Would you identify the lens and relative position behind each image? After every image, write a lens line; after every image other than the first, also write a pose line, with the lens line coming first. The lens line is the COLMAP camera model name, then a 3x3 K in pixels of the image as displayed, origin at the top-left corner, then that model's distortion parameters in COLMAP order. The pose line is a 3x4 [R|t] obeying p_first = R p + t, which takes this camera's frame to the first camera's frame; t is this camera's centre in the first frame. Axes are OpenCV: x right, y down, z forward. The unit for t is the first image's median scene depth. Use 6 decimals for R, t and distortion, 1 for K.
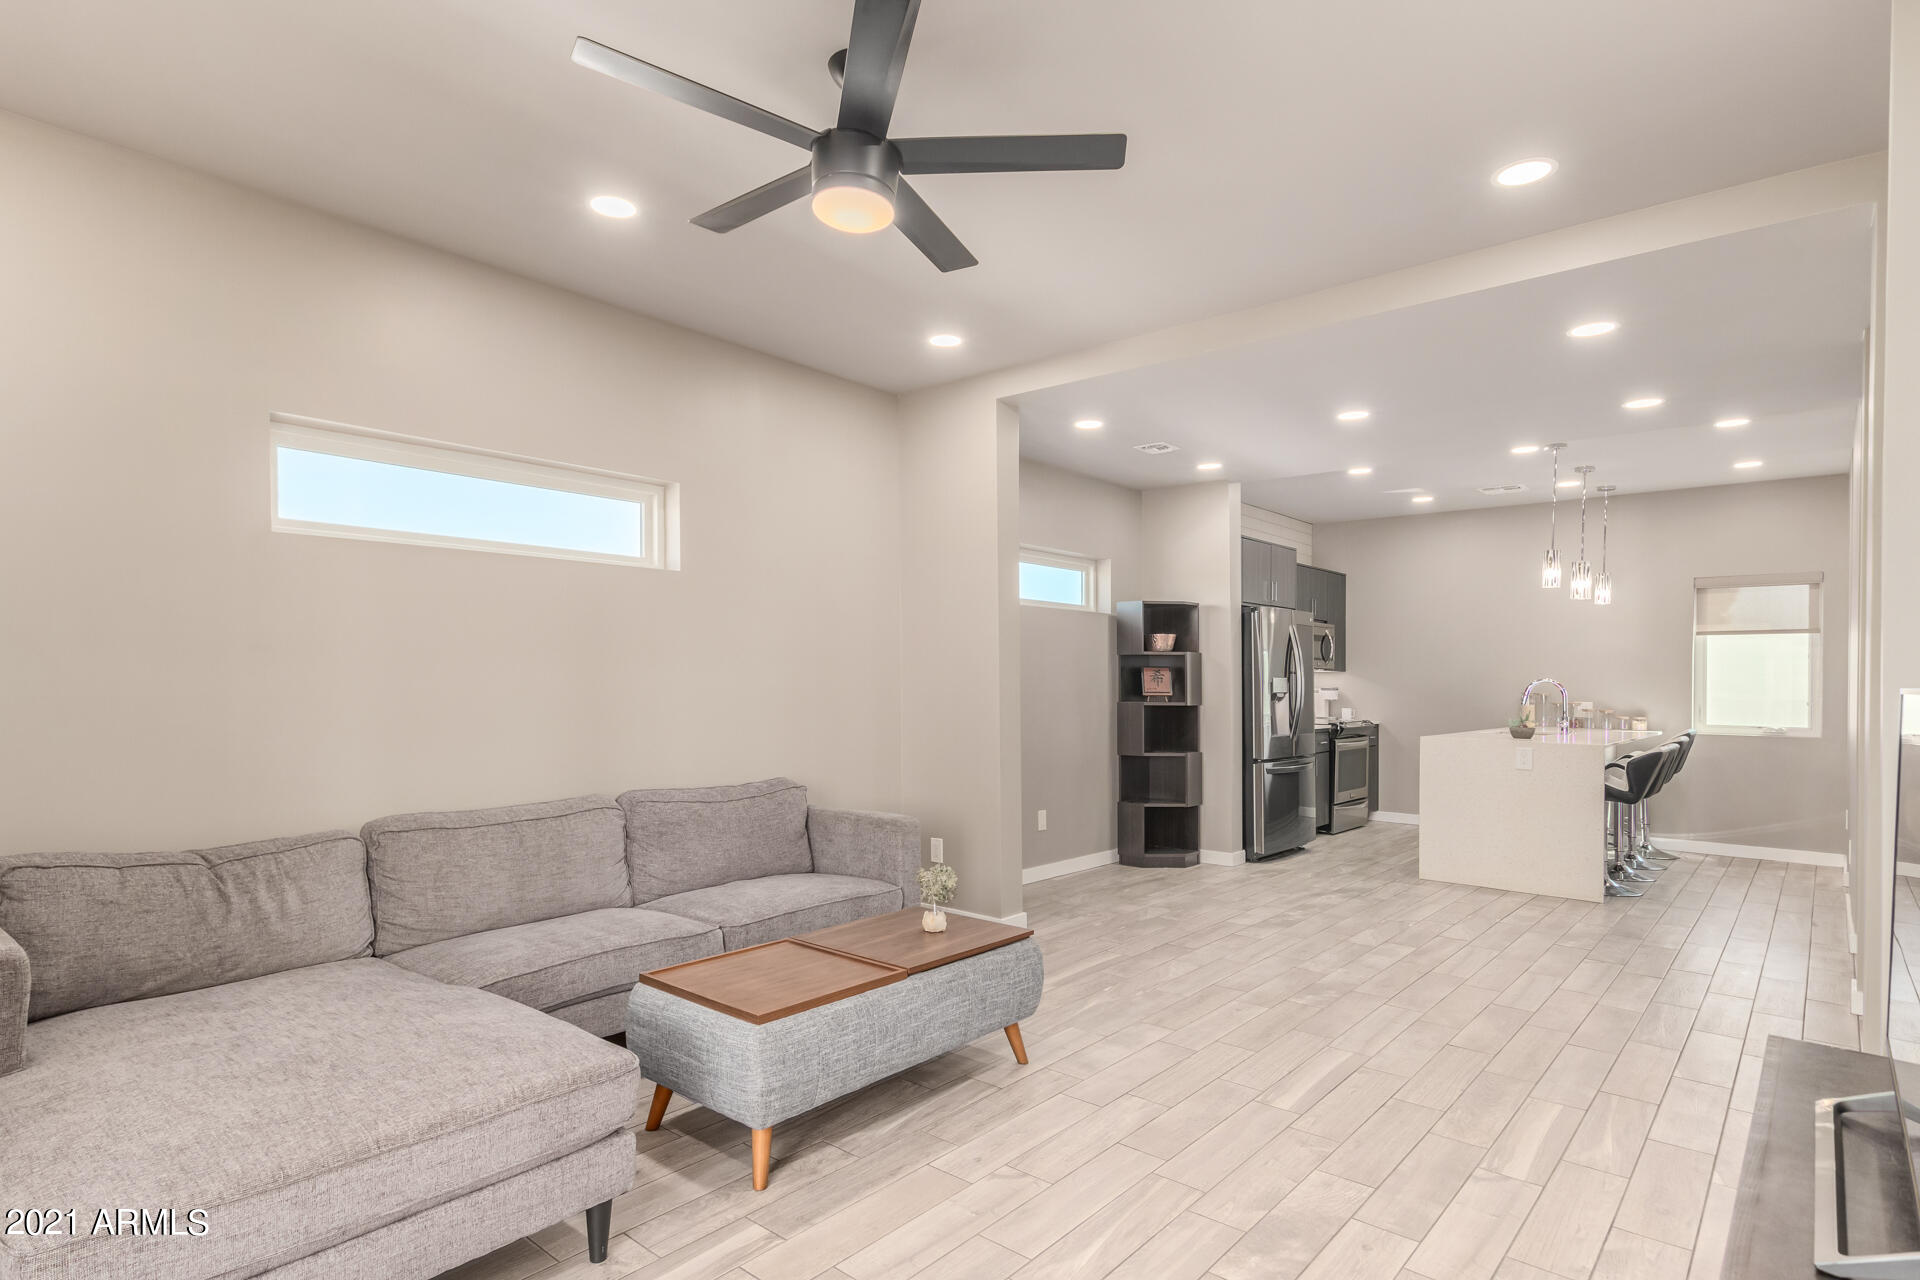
lens RADIAL K [[1015.1, 0, 956.8], [0, 1015.1, 677.1], [0, 0, 1]] dist [0.025620, -0.000495]
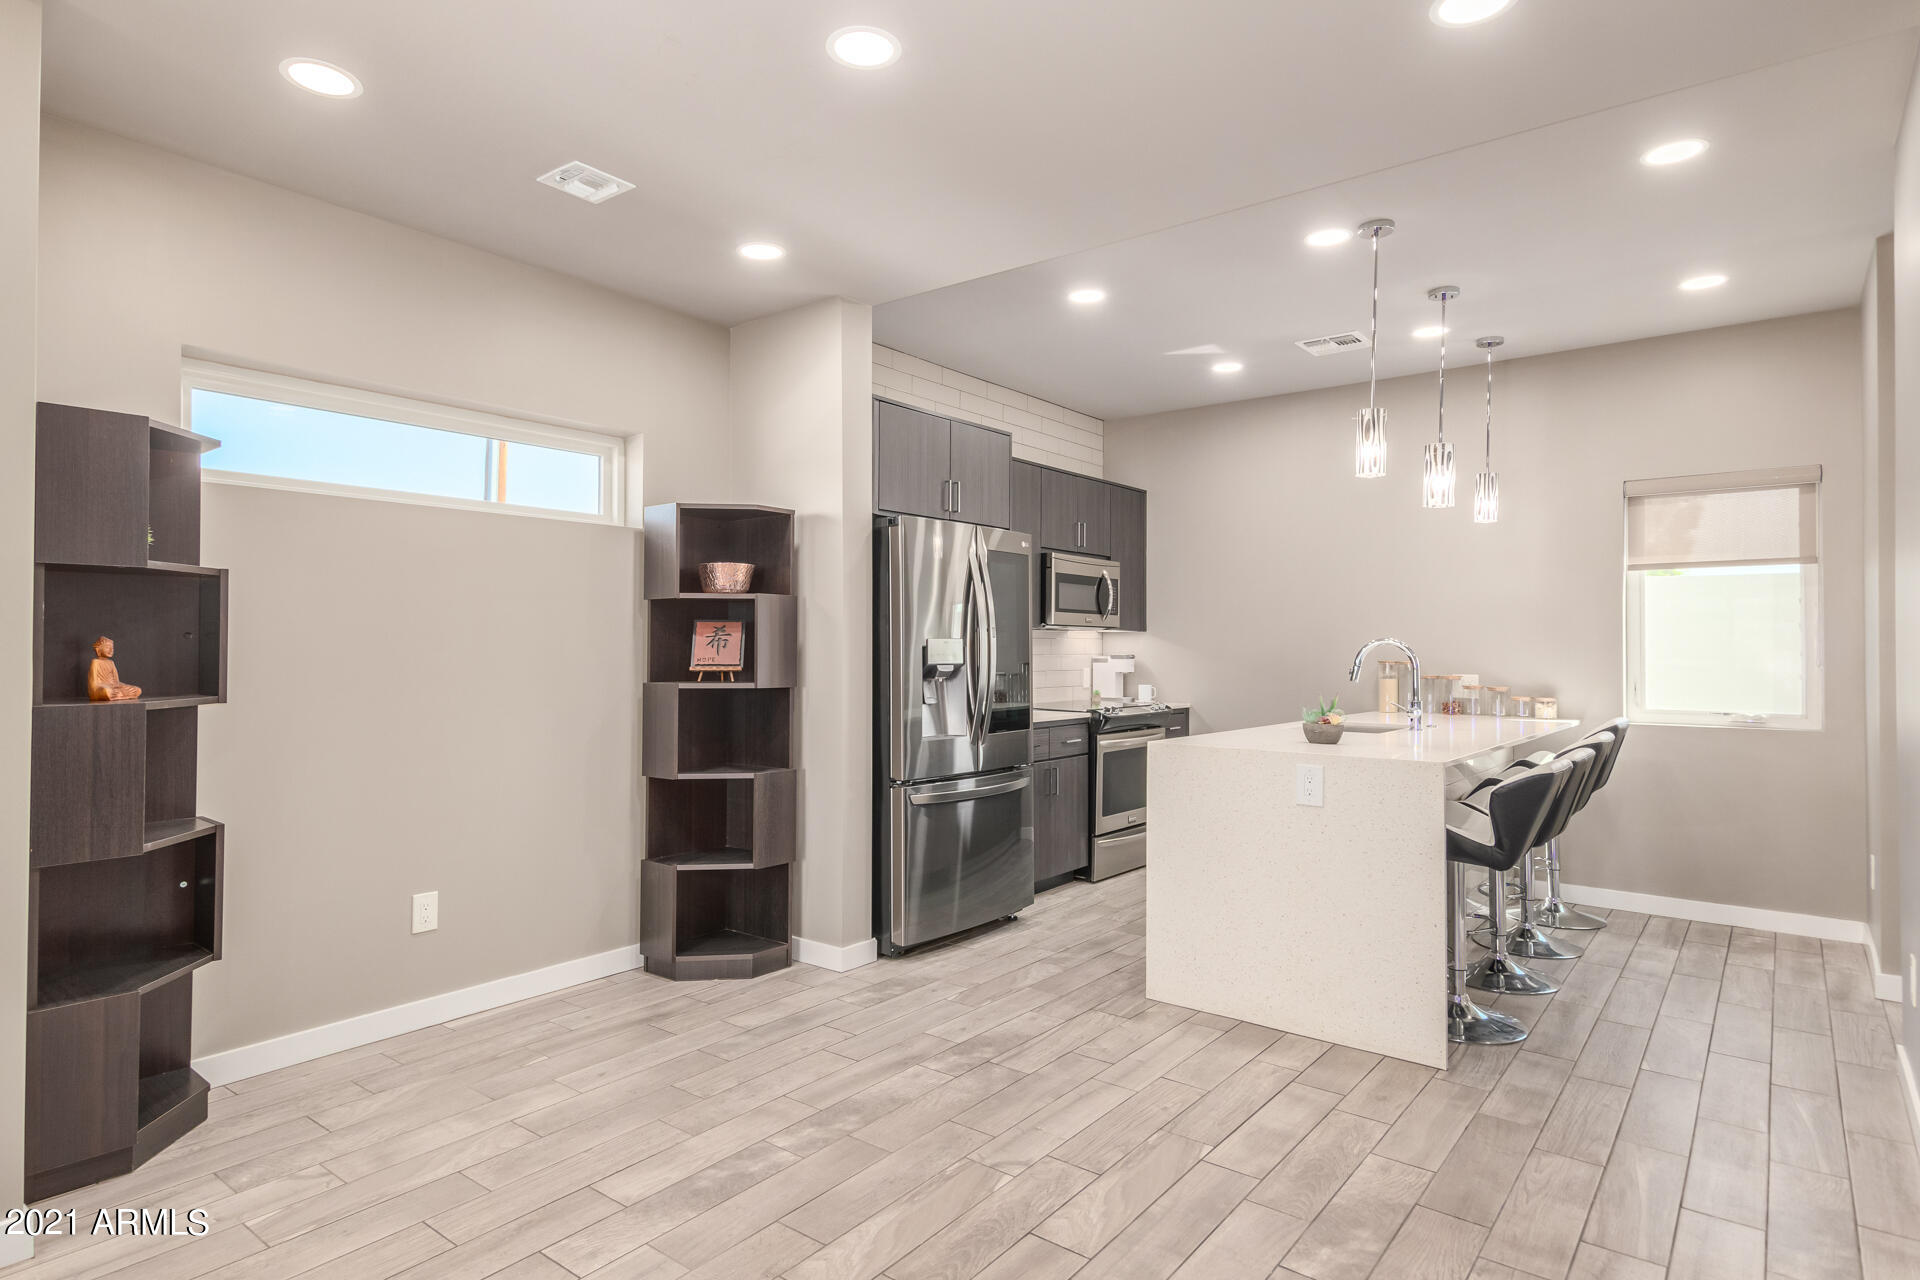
lens RADIAL K [[1046.3, 0, 969.2], [0, 1046.3, 630.8], [0, 0, 1]] dist [0.028431, 0.000984]
pose [[0.998840, -0.005147, 0.047882, 0.308139], [0.005839, 0.999880, -0.014336, 0.004904], [-0.047802, 0.014599, 0.998750, 0.402041]]
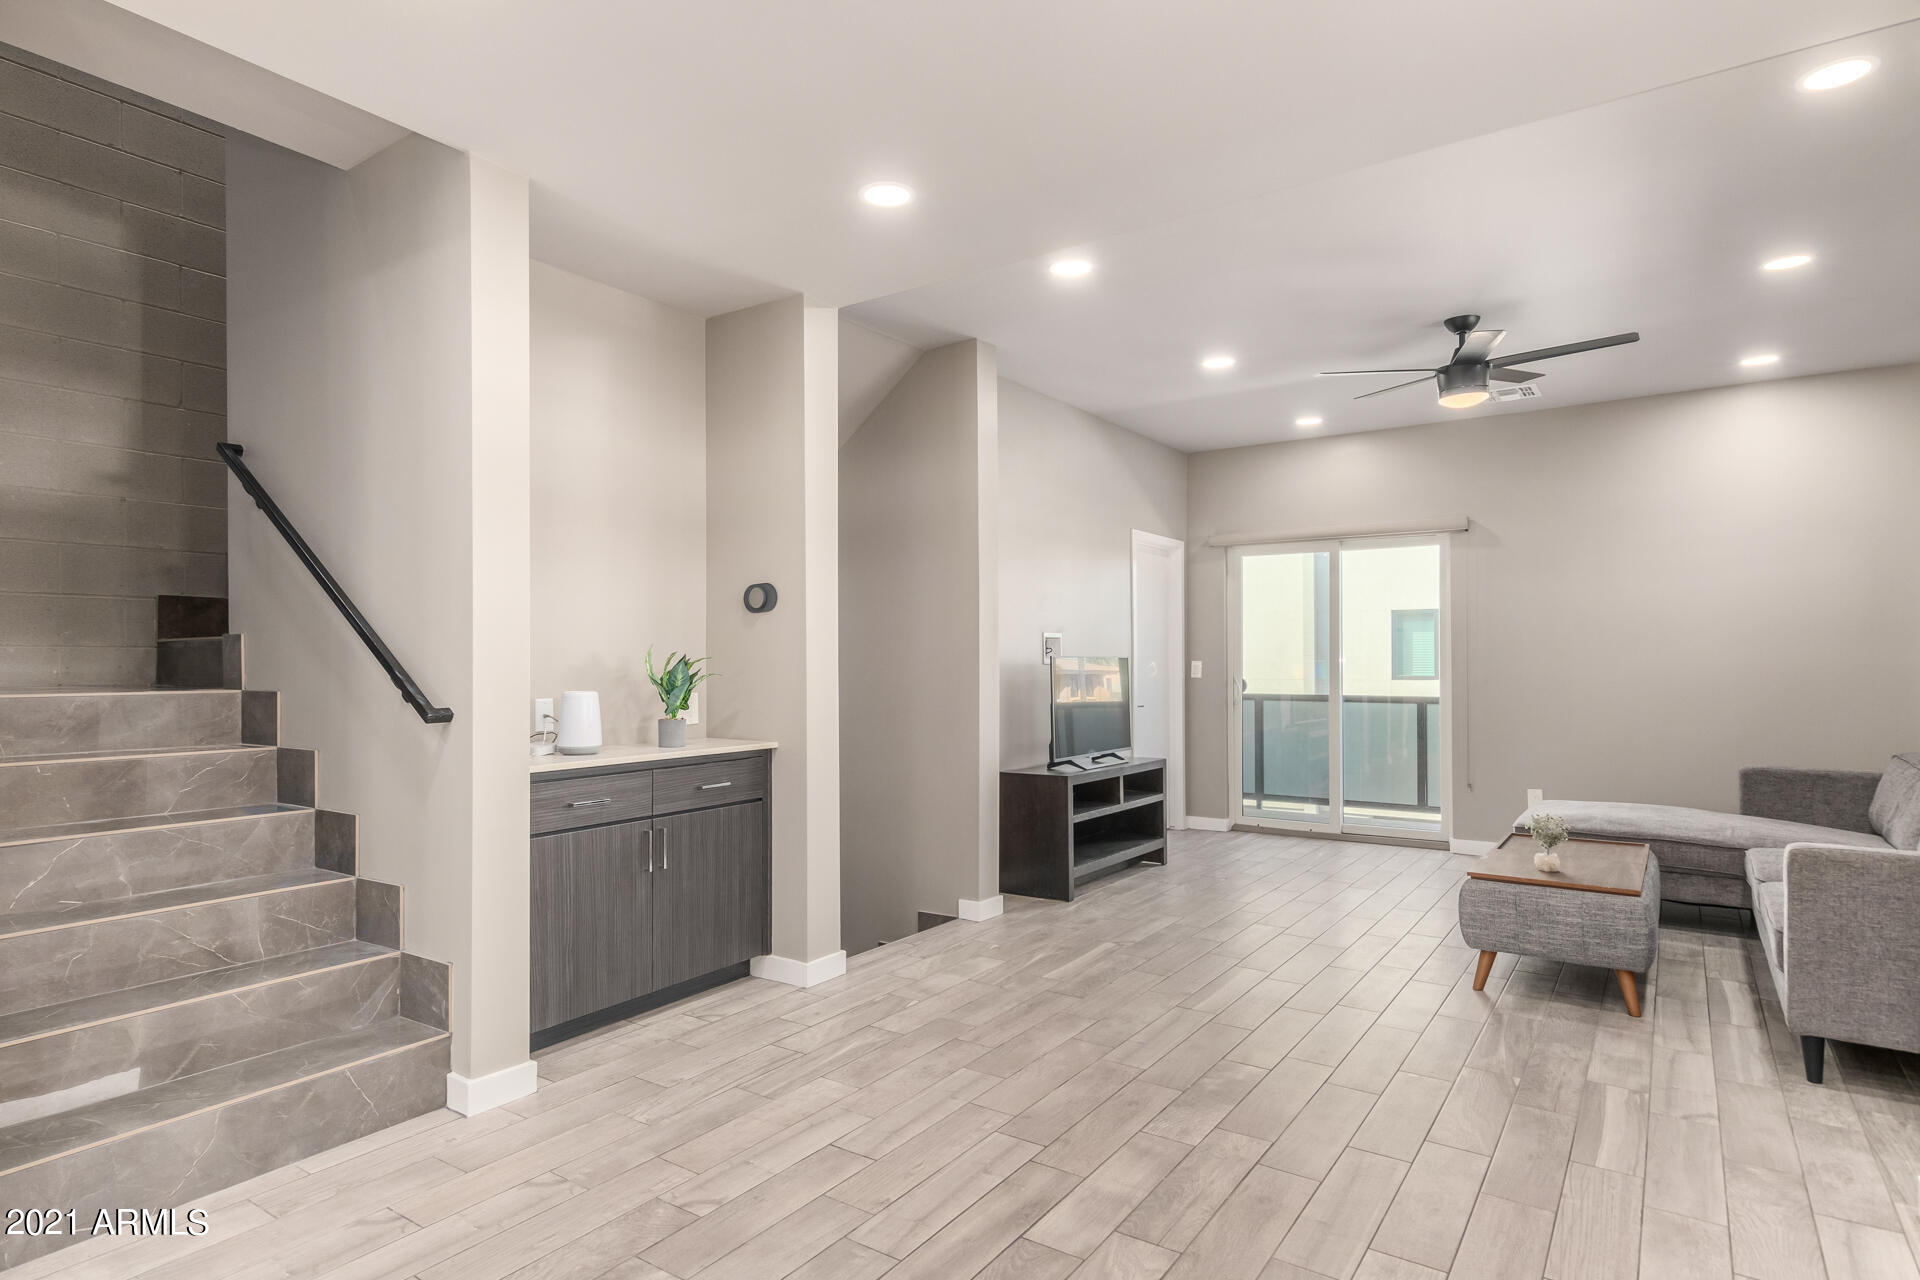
lens RADIAL K [[1015.1, 0, 956.8], [0, 1015.1, 677.1], [0, 0, 1]] dist [0.025620, -0.000495]
pose [[-0.995003, -0.006635, -0.099624, 0.364117], [-0.007257, 0.999956, 0.005882, 0.013425], [0.099580, 0.006575, -0.995008, 0.997024]]
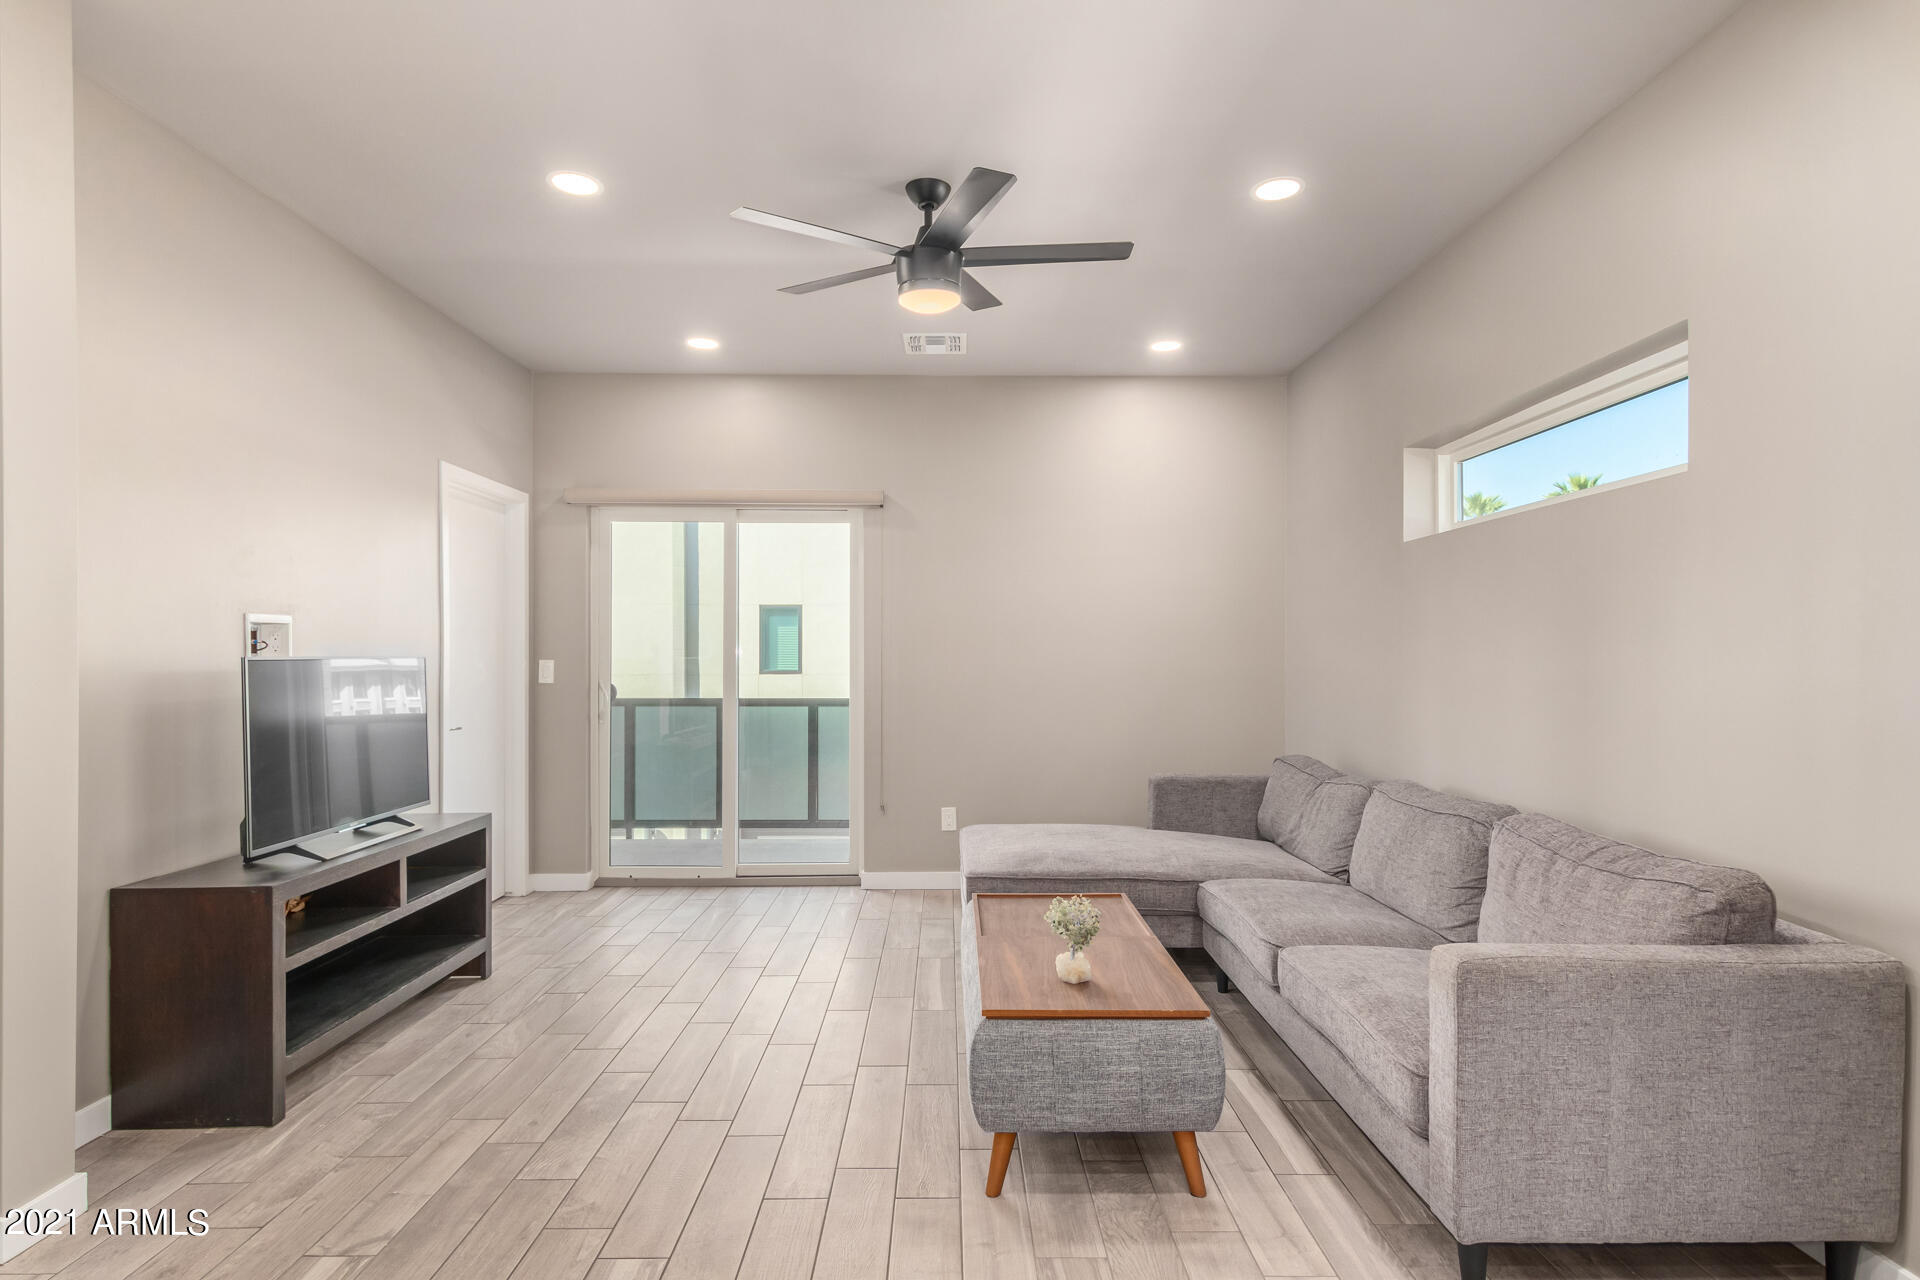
lens RADIAL K [[973.9, 0, 952.1], [0, 973.9, 638.5], [0, 0, 1]] dist [0.022655, 0.000117]
pose [[-0.756193, -0.020668, -0.654022, 0.261204], [-0.002792, 0.999594, -0.028359, 0.004592], [0.654343, -0.019619, -0.755943, 0.725196]]
